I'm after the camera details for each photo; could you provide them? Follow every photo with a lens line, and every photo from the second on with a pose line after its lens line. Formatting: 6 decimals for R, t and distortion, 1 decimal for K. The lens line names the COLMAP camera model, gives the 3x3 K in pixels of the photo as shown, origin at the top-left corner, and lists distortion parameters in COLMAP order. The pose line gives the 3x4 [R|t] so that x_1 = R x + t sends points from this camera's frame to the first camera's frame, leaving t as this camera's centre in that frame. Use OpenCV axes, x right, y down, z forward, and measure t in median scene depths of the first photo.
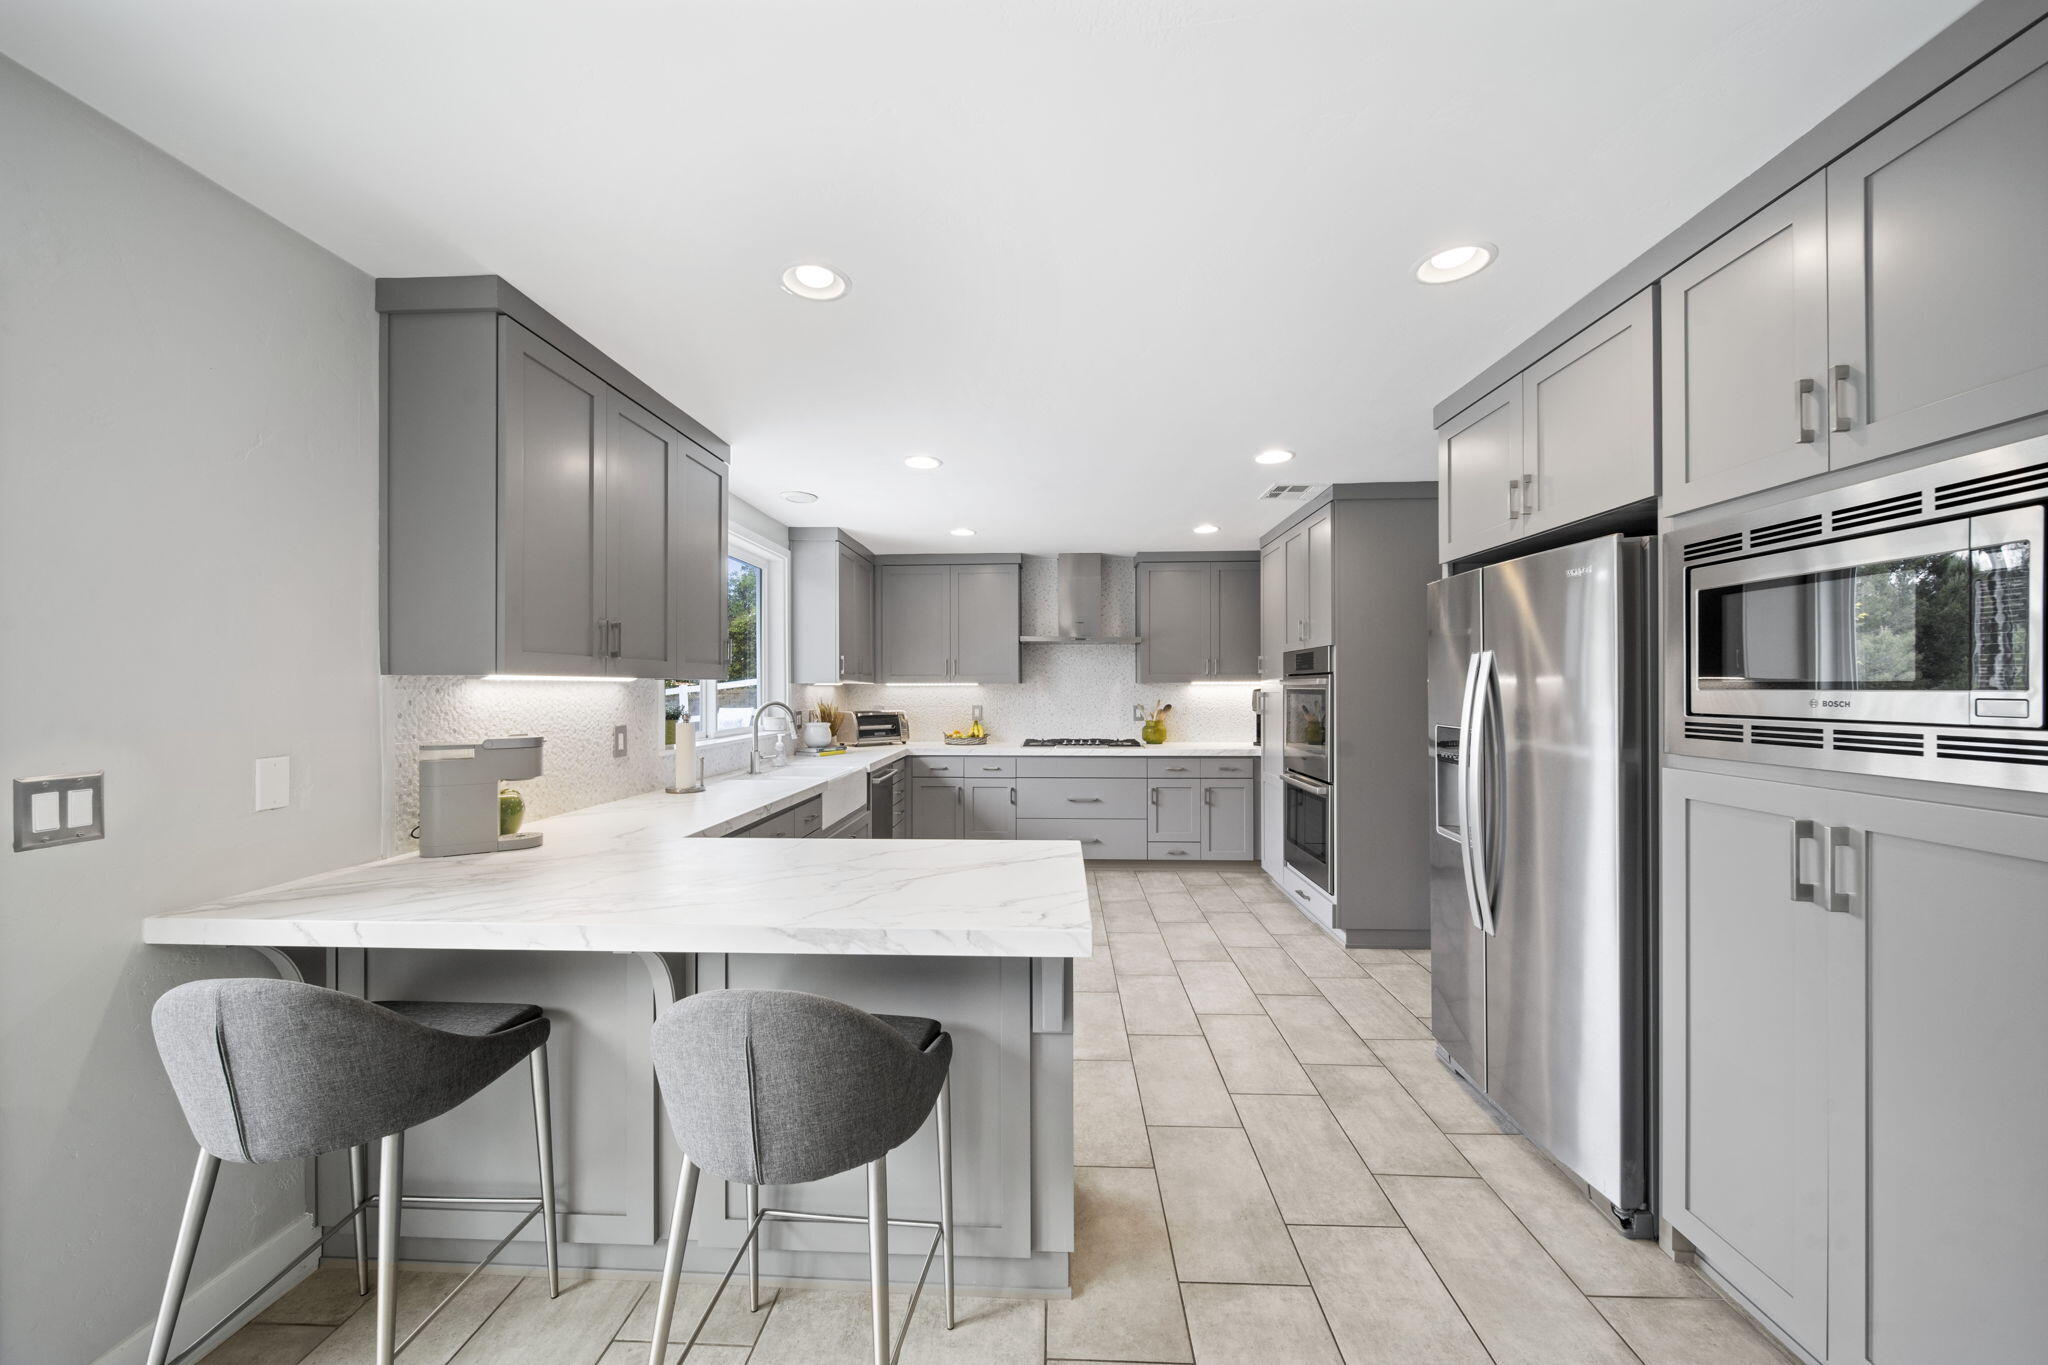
lens RADIAL K [[621.9, 0, 1050.8], [0, 621.9, 687.2], [0, 0, 1]] dist [-0.000053, -0.000035]
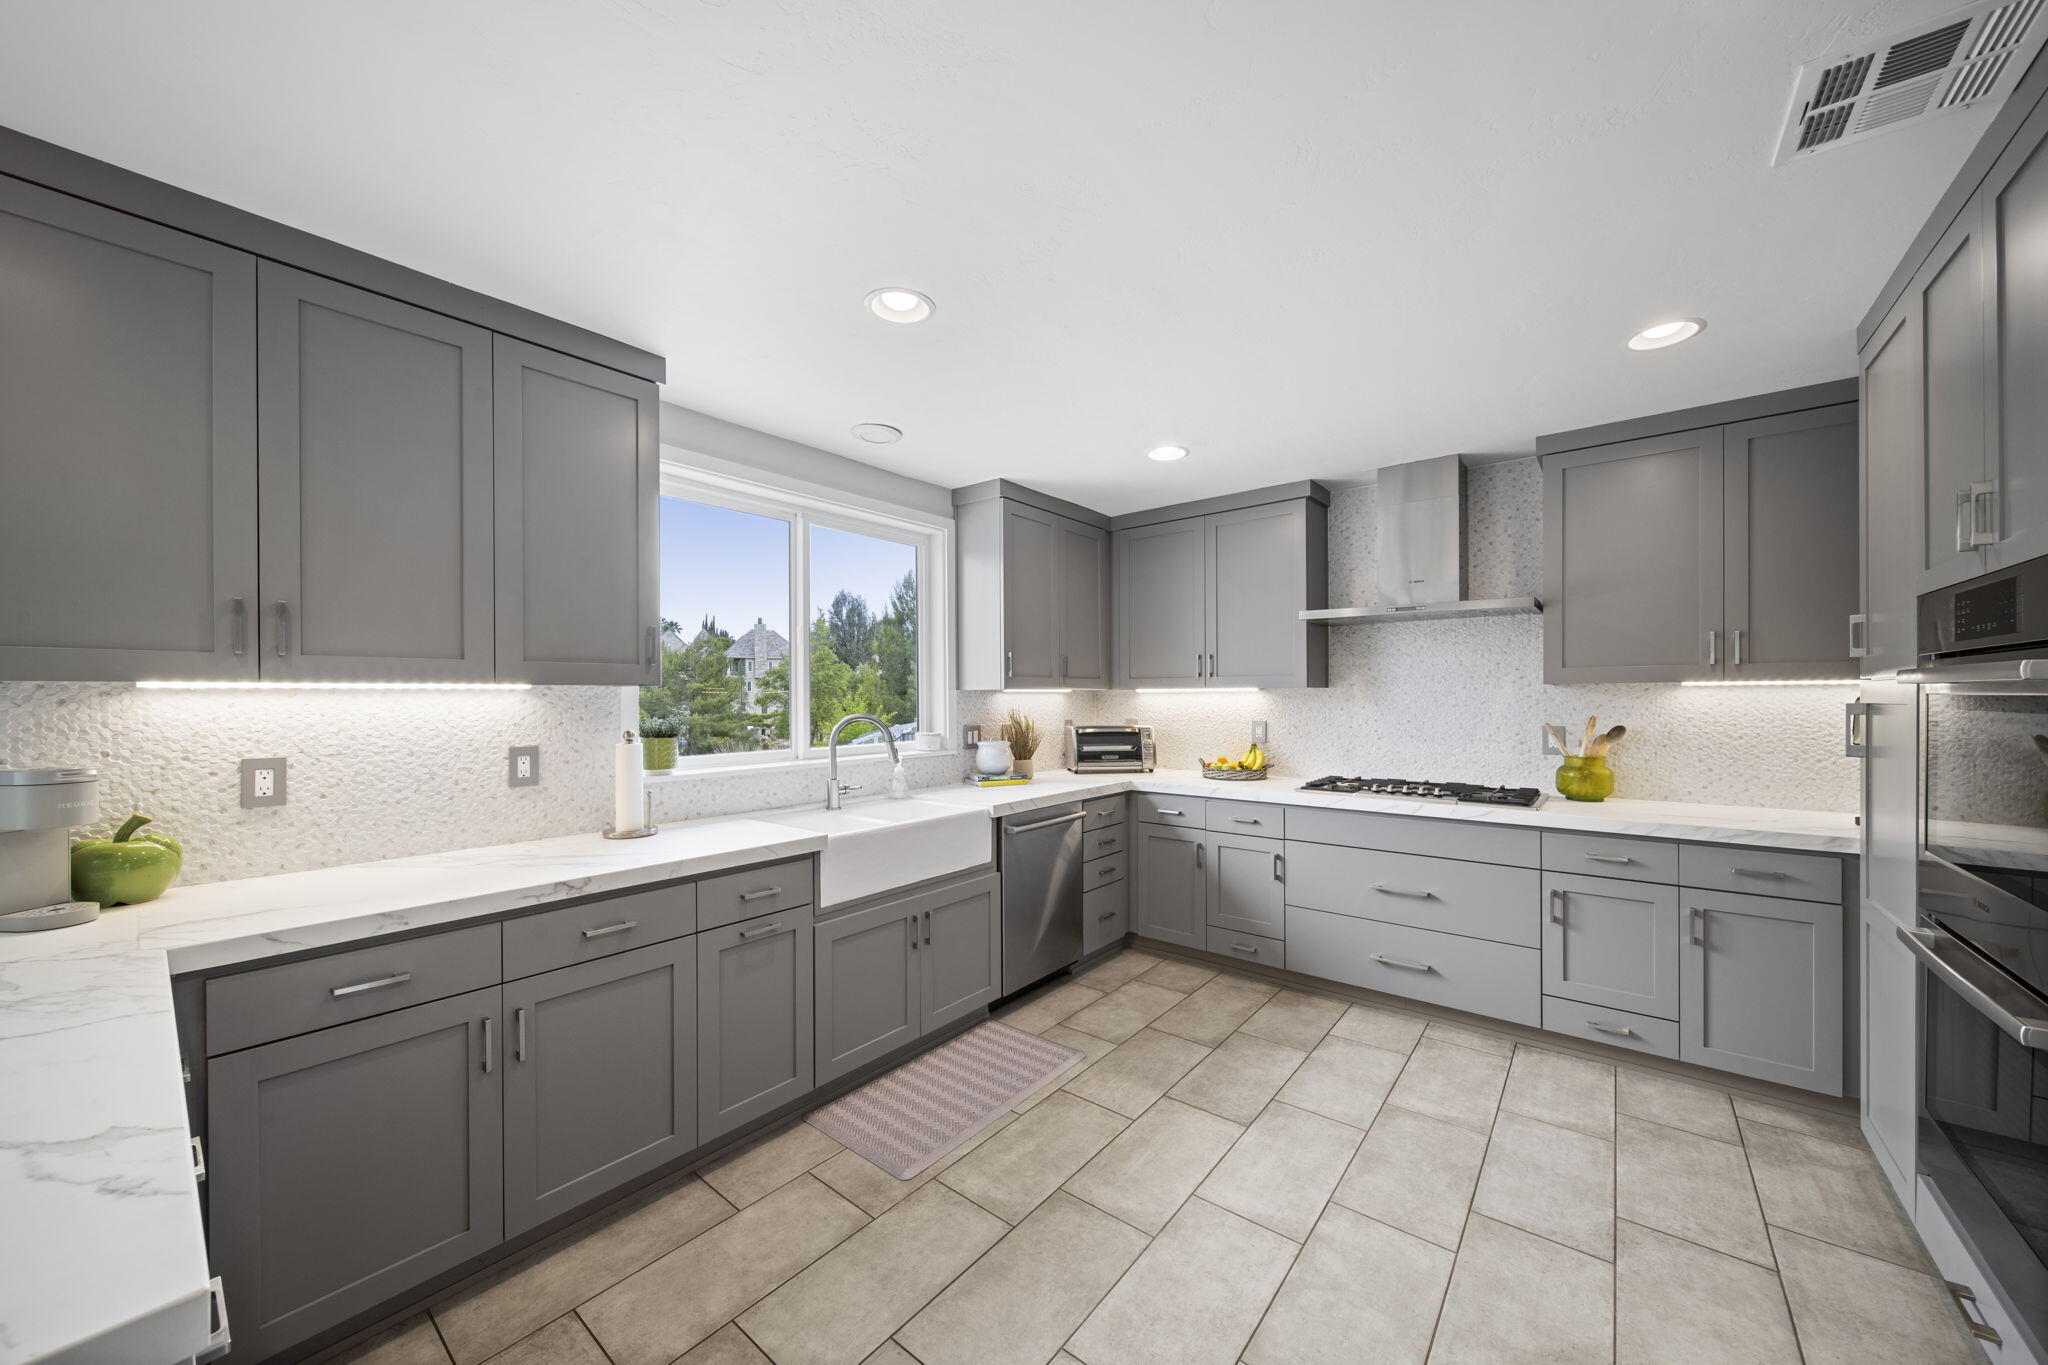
lens RADIAL K [[715.4, 0, 1017.7], [0, 715.4, 698.0], [0, 0, 1]] dist [-0.000556, -0.000328]
pose [[0.819516, -0.001163, -0.573055, 0.132874], [0.004123, 0.999984, 0.003867, 0.000437], [0.573042, -0.005532, 0.819508, 0.257258]]
